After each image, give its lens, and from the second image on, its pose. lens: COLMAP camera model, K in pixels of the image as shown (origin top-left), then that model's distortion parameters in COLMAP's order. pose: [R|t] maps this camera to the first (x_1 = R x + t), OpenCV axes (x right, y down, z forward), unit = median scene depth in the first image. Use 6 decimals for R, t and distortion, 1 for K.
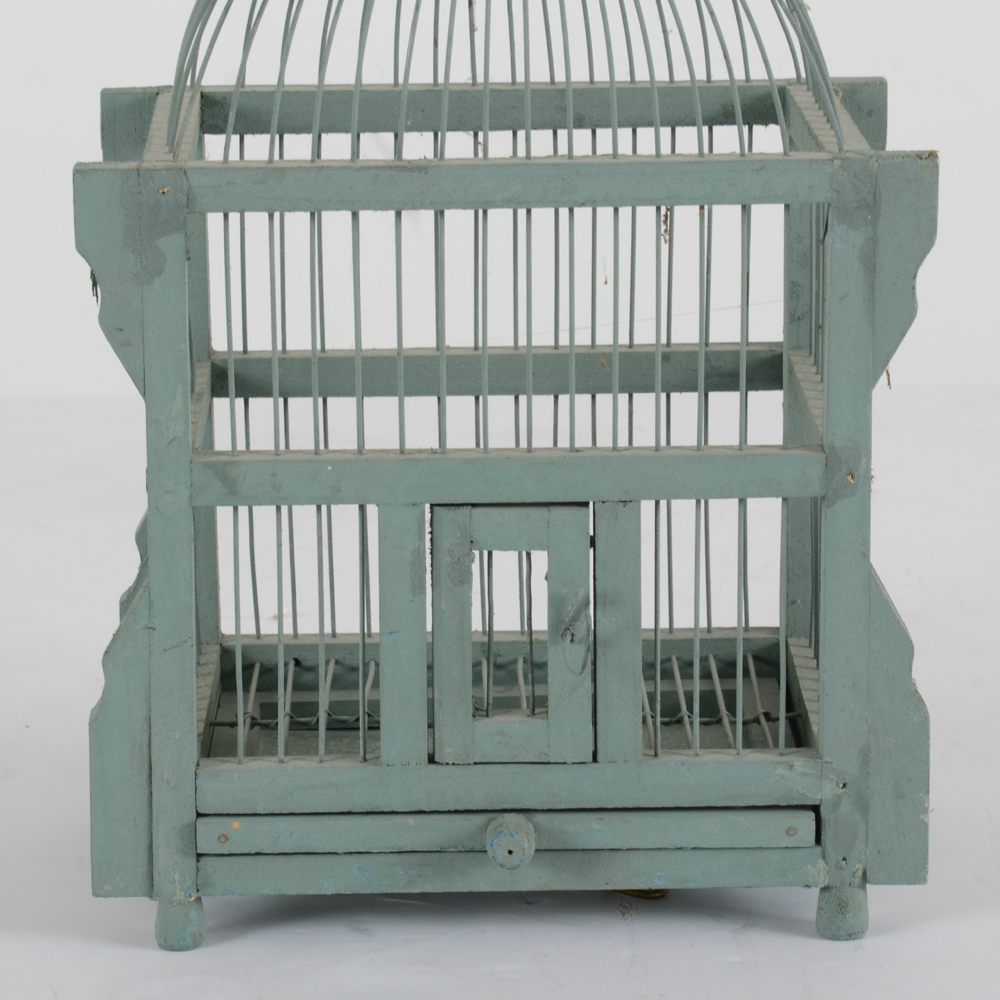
lens RADIAL K [[4011.6, 0, 494.8], [0, 4011.6, 498.1], [0, 0, 1]] dist [0.182977, 0.000000]
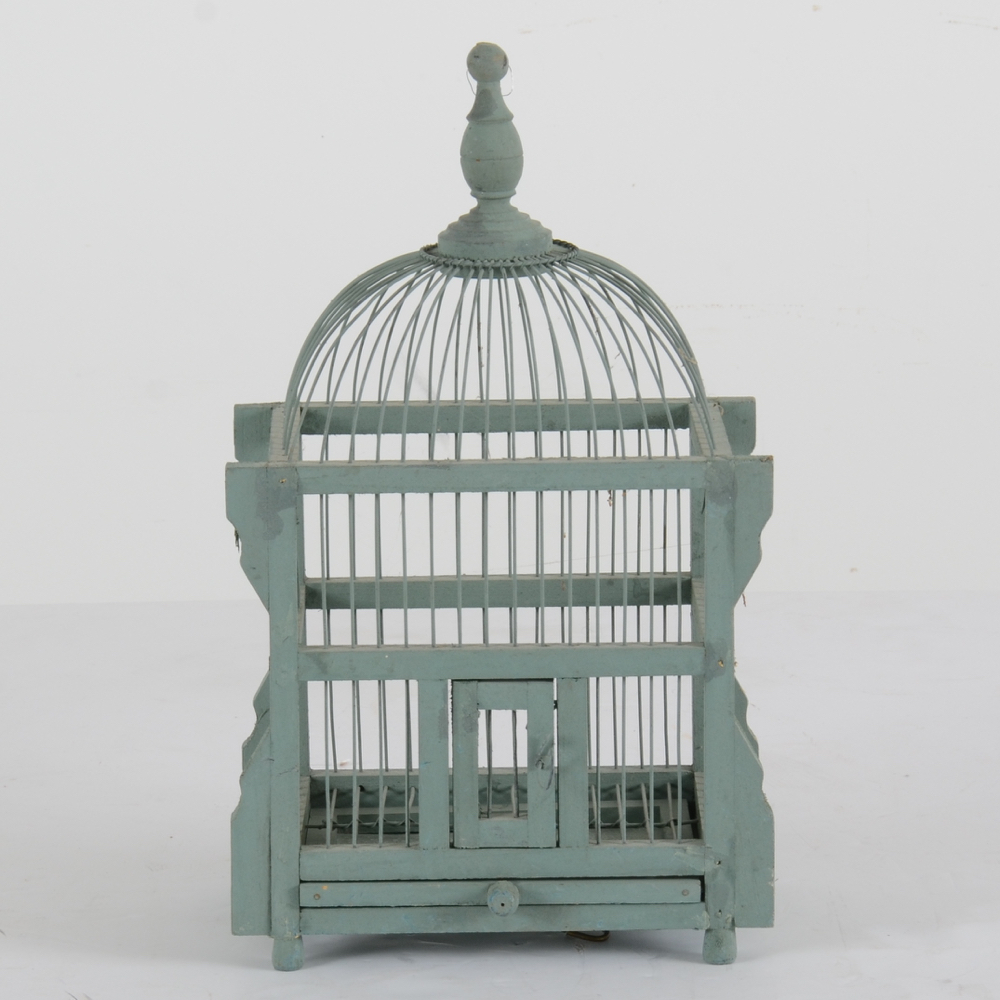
lens RADIAL K [[4011.6, 0, 516.7], [0, 4011.6, 549.4], [0, 0, 1]] dist [0.182977, 0.000000]
pose [[0.999995, 0.000874, -0.003080, 0.013727], [-0.000981, 0.999389, -0.034939, 0.005235], [0.003048, 0.034942, 0.999385, -0.544979]]
